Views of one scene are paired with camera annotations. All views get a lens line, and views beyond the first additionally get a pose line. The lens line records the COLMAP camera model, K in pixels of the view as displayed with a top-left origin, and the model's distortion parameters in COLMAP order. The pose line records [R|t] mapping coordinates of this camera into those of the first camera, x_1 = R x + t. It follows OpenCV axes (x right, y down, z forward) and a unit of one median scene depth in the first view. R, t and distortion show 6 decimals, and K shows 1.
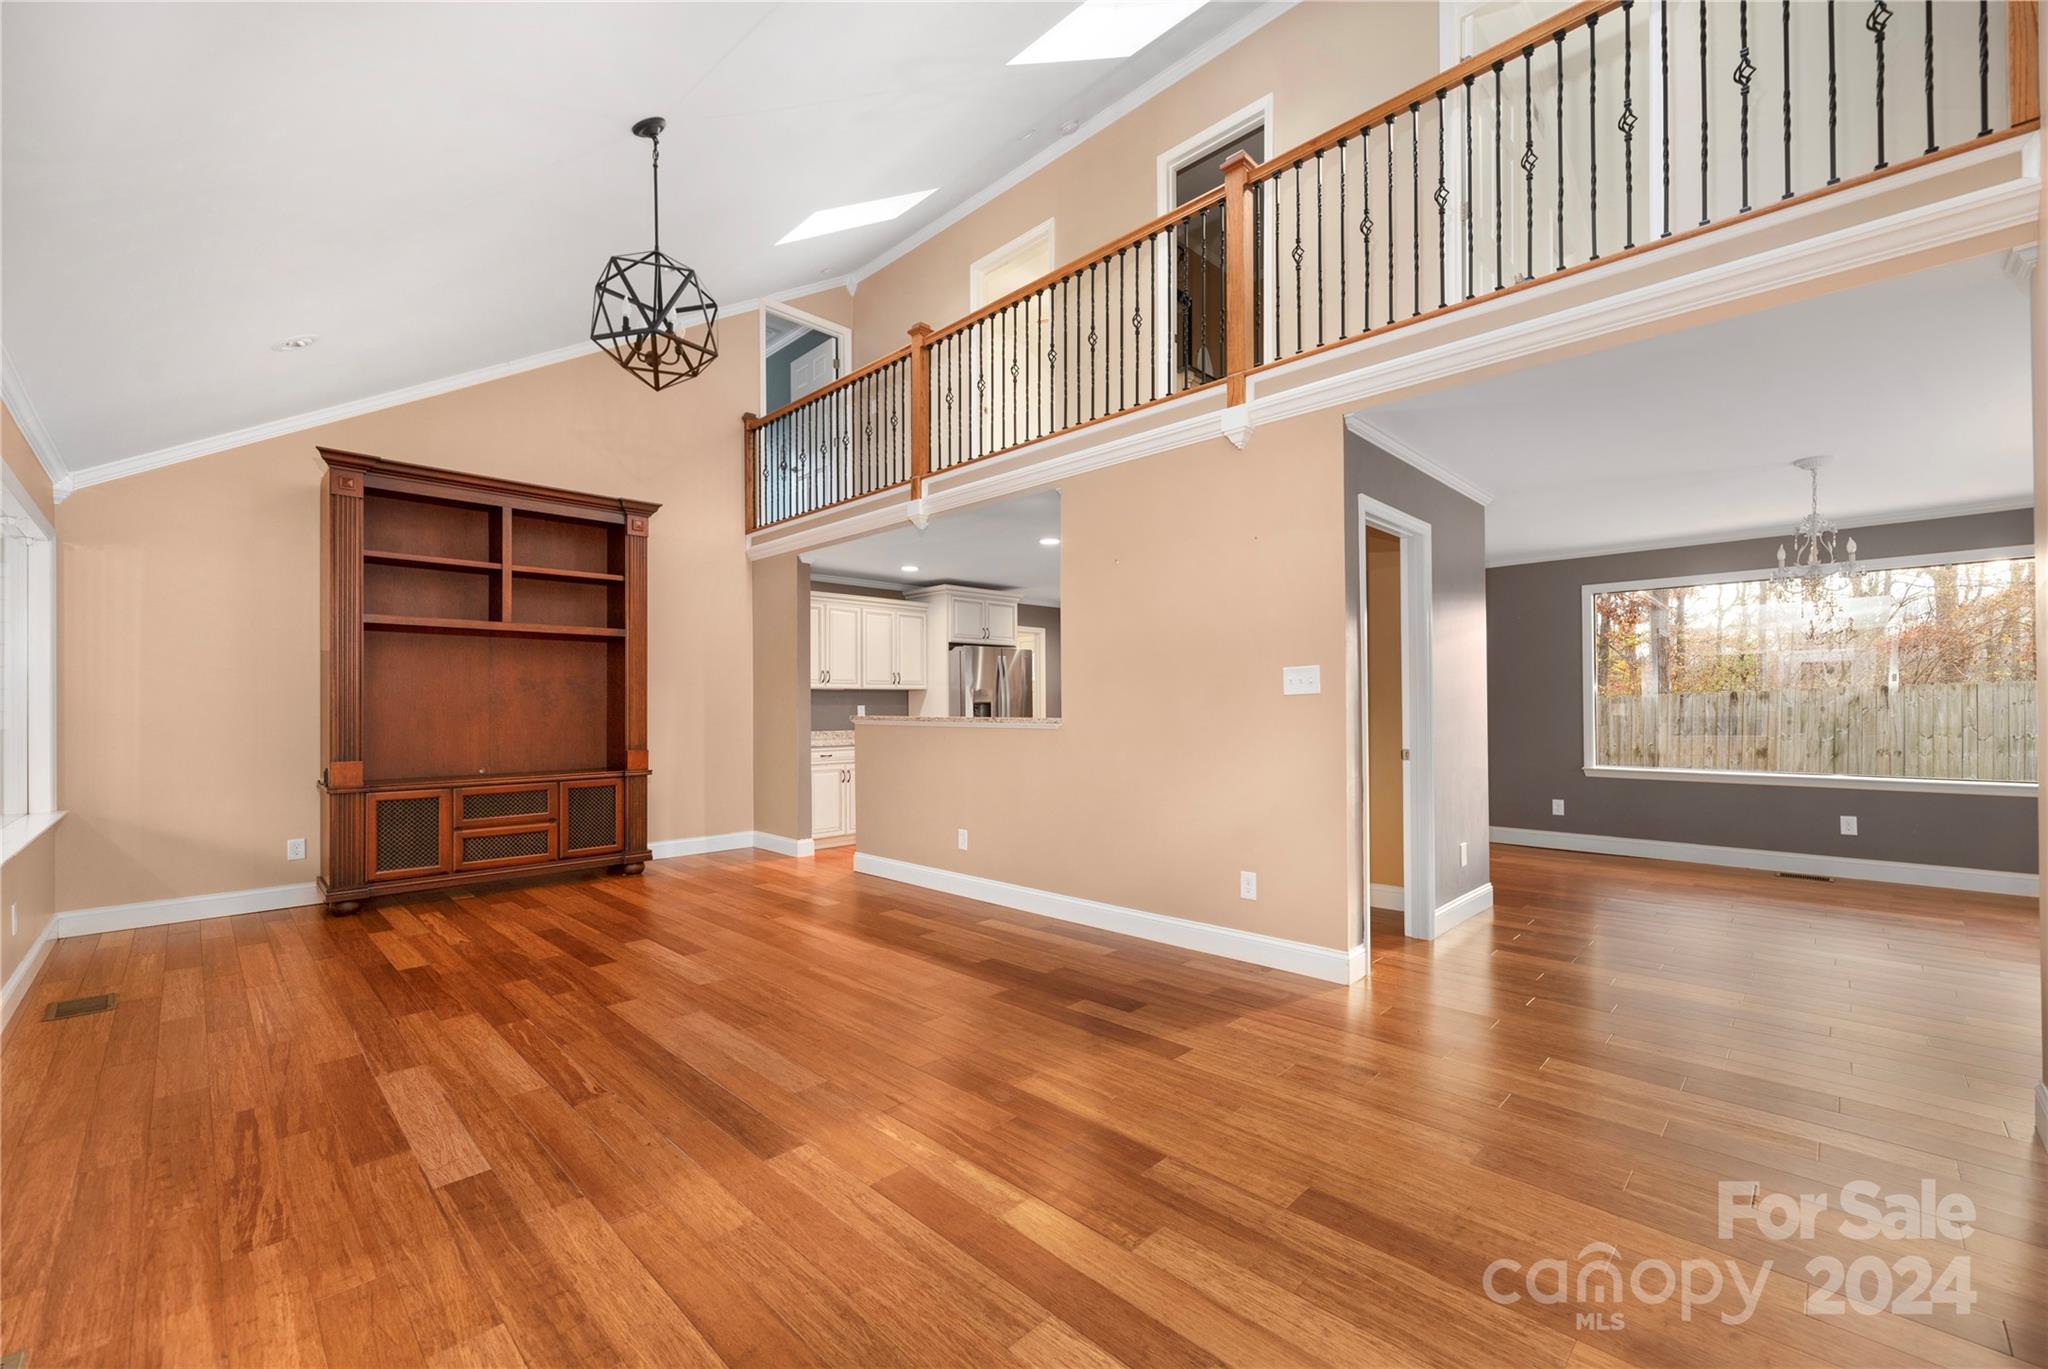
lens RADIAL K [[826.2, 0, 1033.0], [0, 826.2, 699.3], [0, 0, 1]] dist [-0.000807, -0.000348]
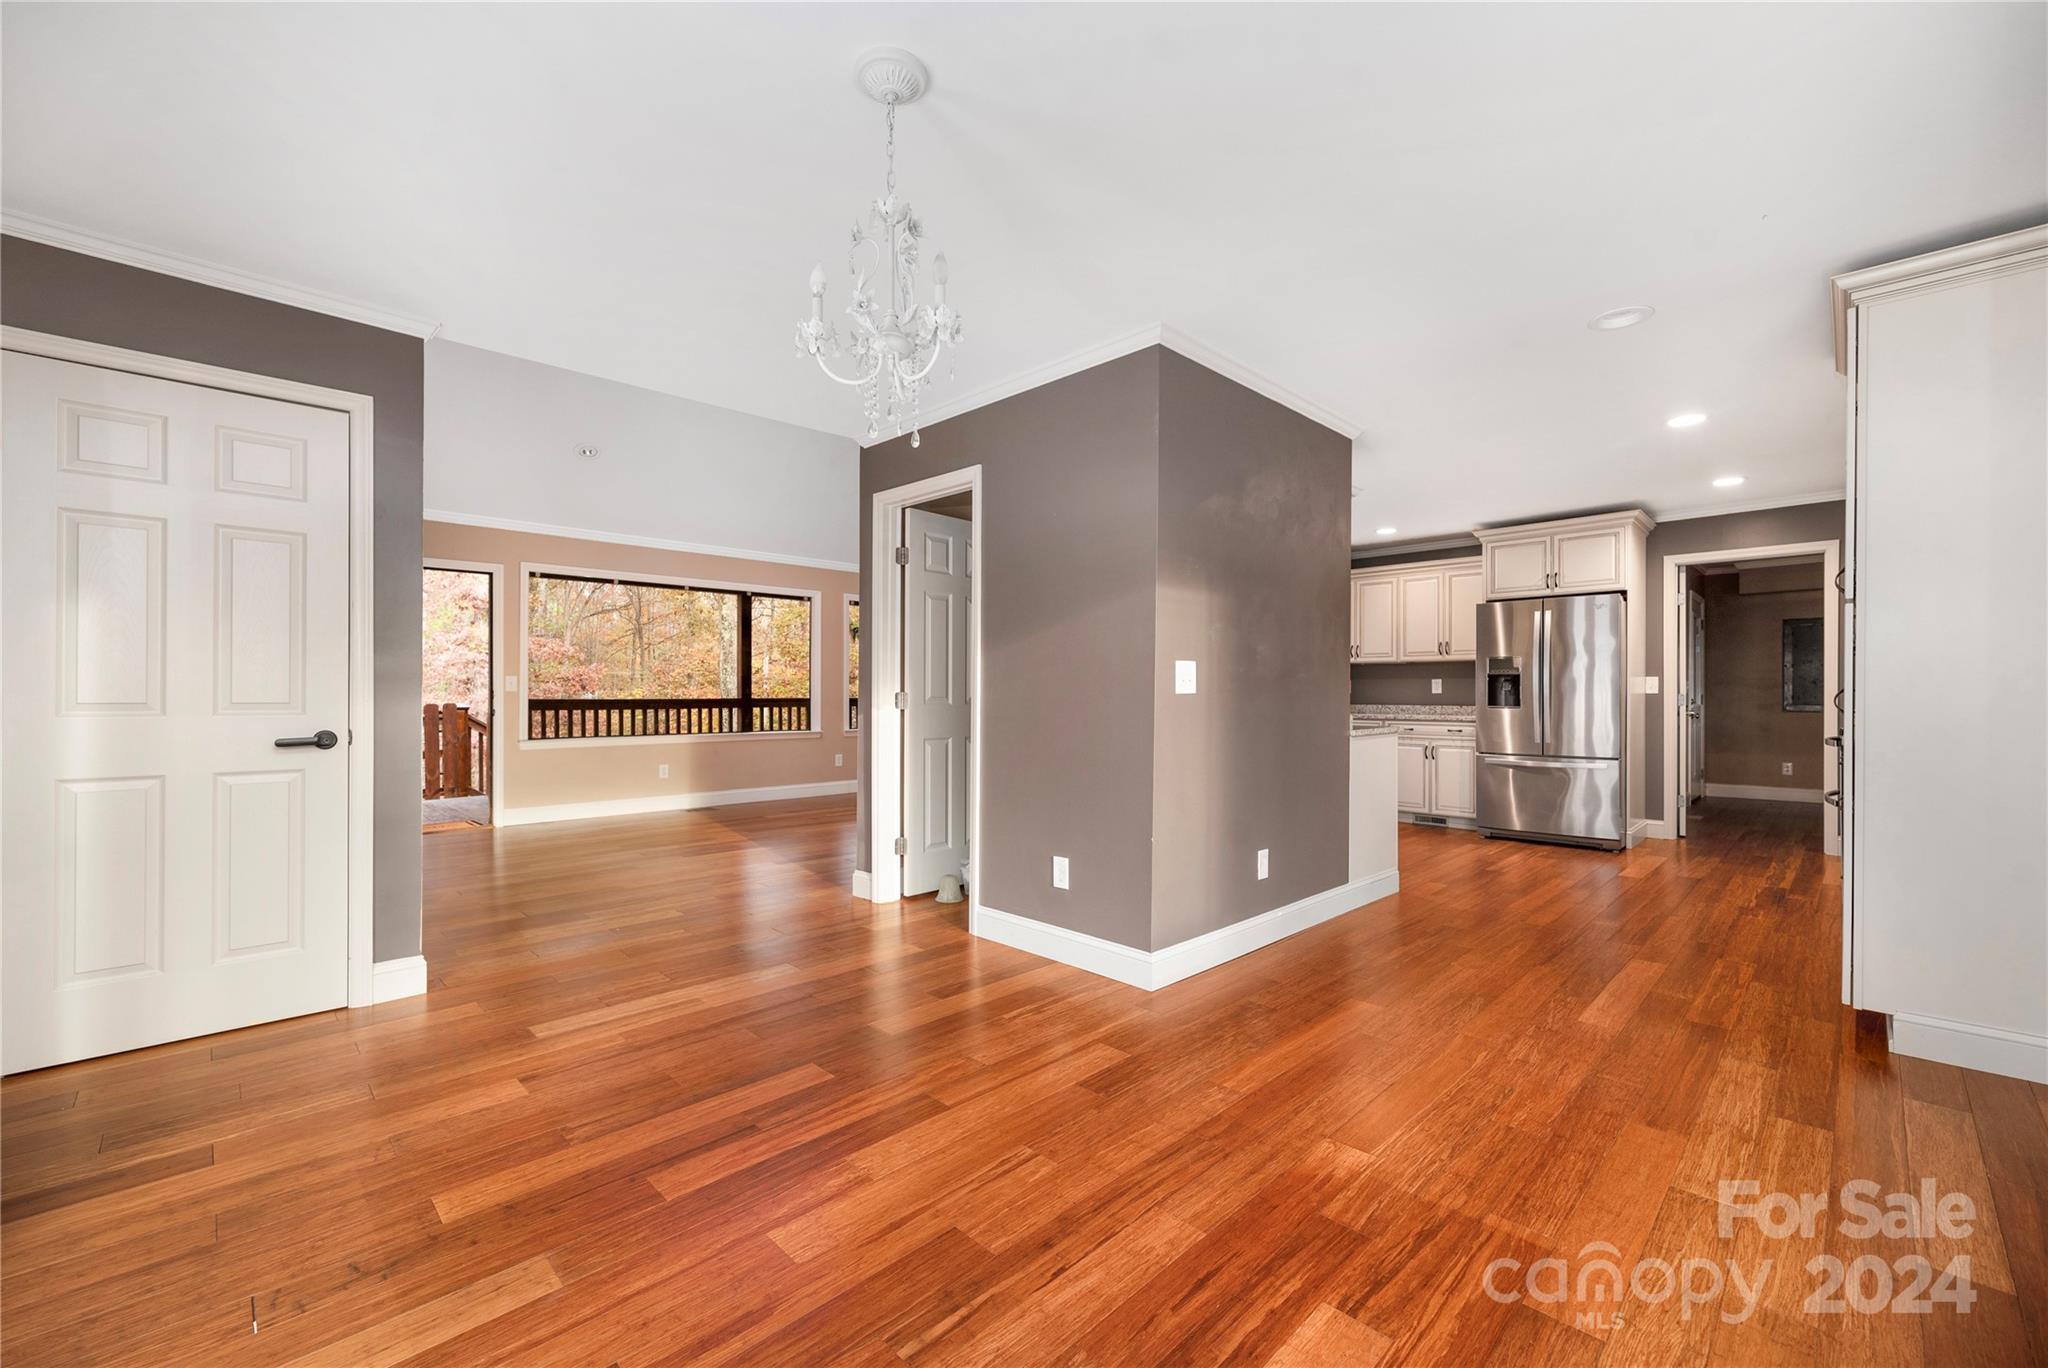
lens RADIAL K [[837.6, 0, 1025.6], [0, 837.6, 694.3], [0, 0, 1]] dist [-0.001840, -0.000049]
pose [[-0.024147, 0.007063, -0.999683, 1.692371], [0.007312, 0.999950, 0.006888, 0.032215], [0.999682, -0.007144, -0.024198, 1.317752]]
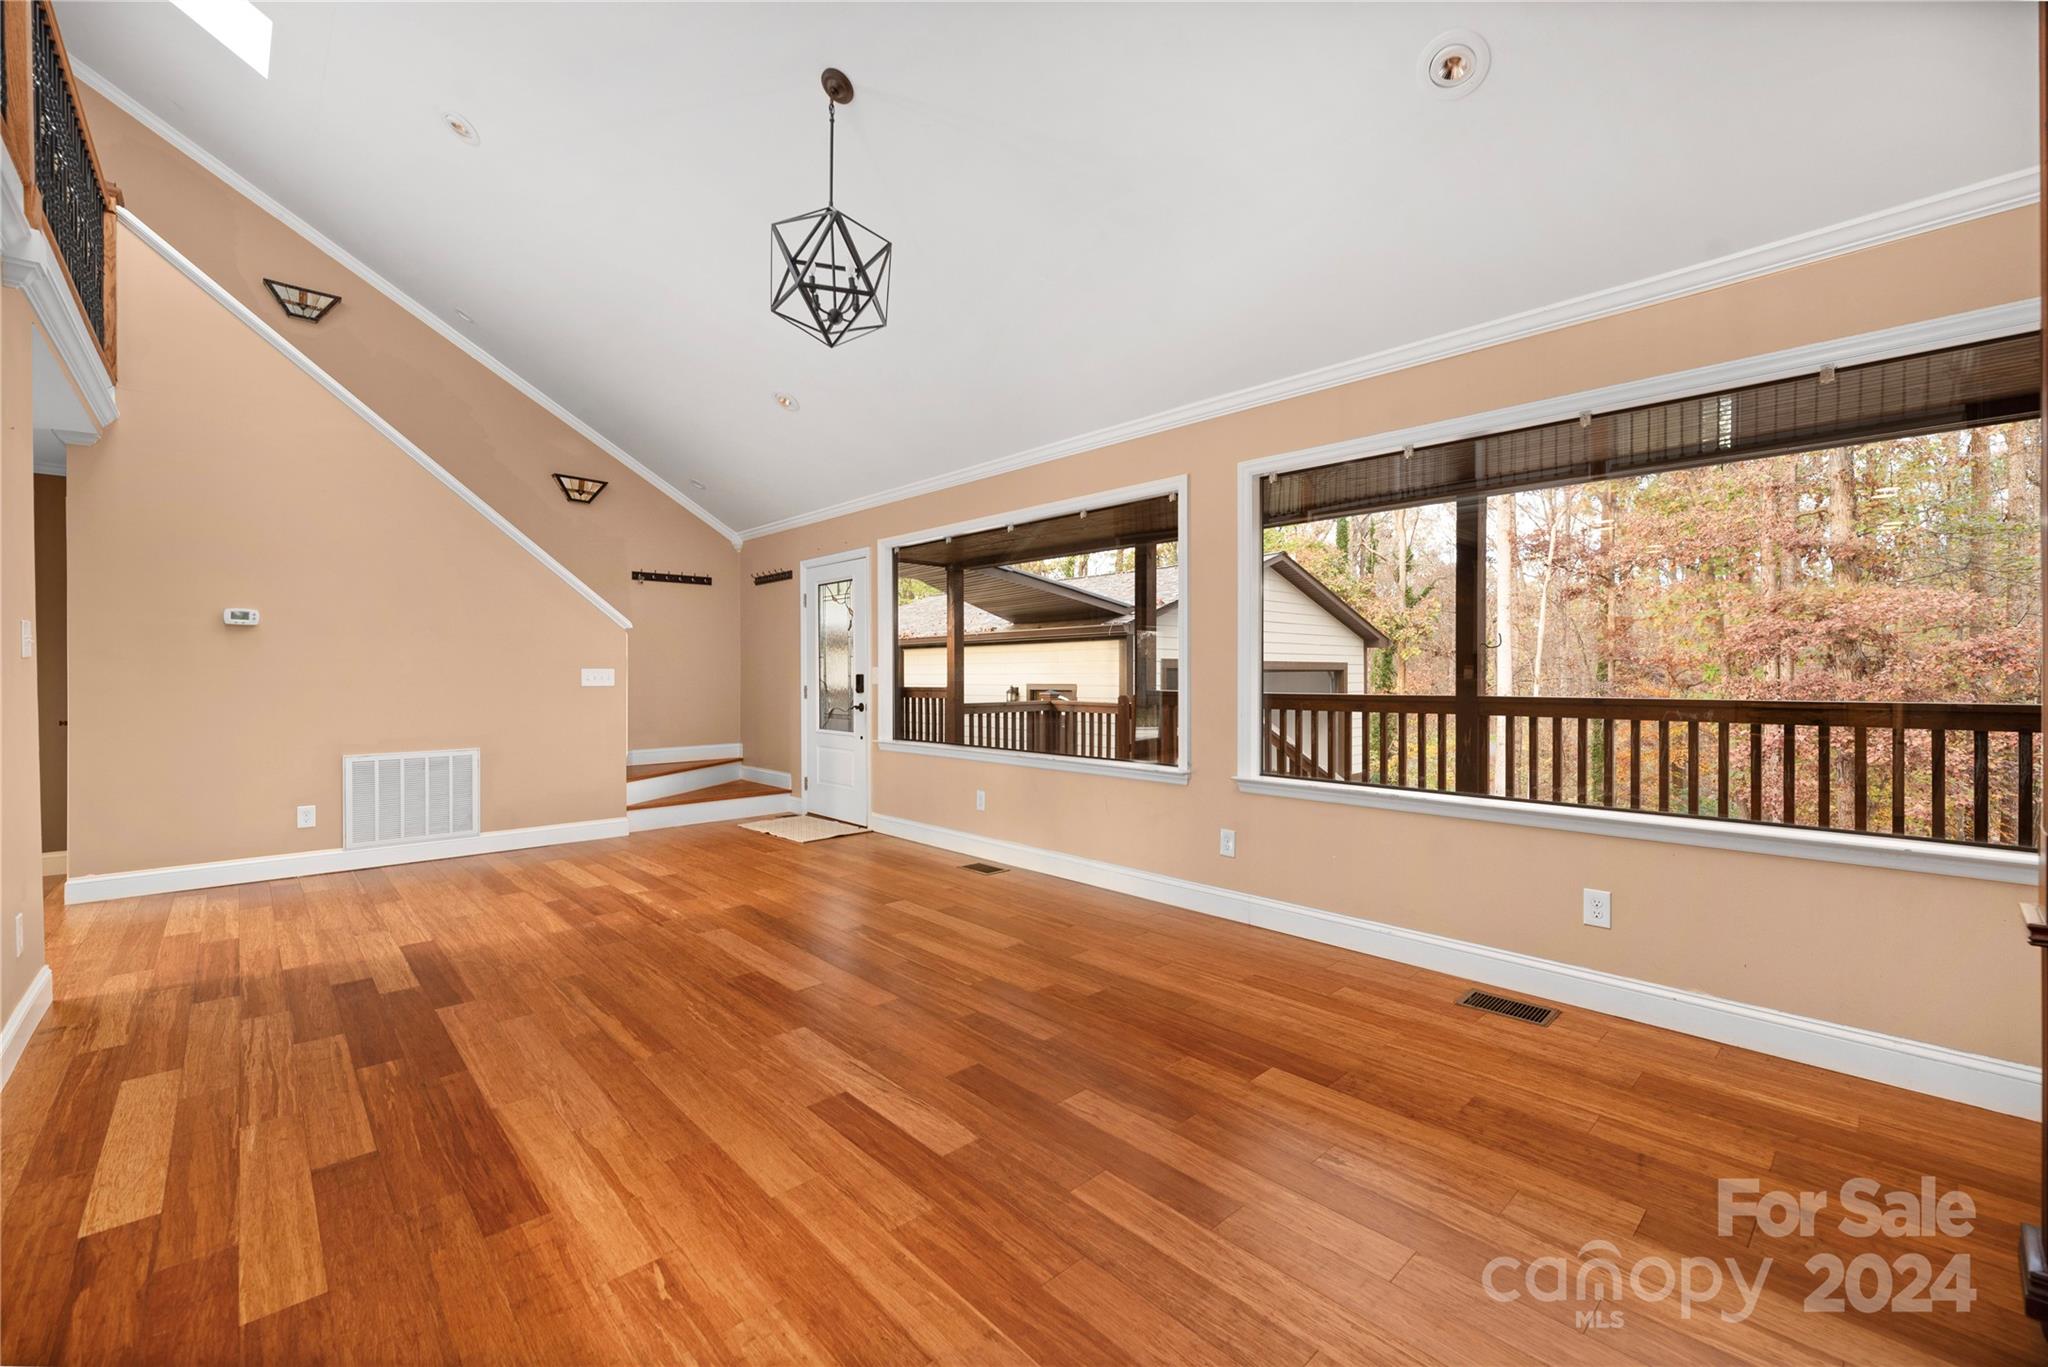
lens RADIAL K [[845.3, 0, 1024.0], [0, 845.3, 683.5], [0, 0, 1]] dist [0.000451, 0.000164]
pose [[-0.998697, 0.007850, 0.050419, -0.676470], [0.008000, 0.999964, 0.002773, 0.025912], [-0.050396, 0.003173, -0.998724, 1.848307]]
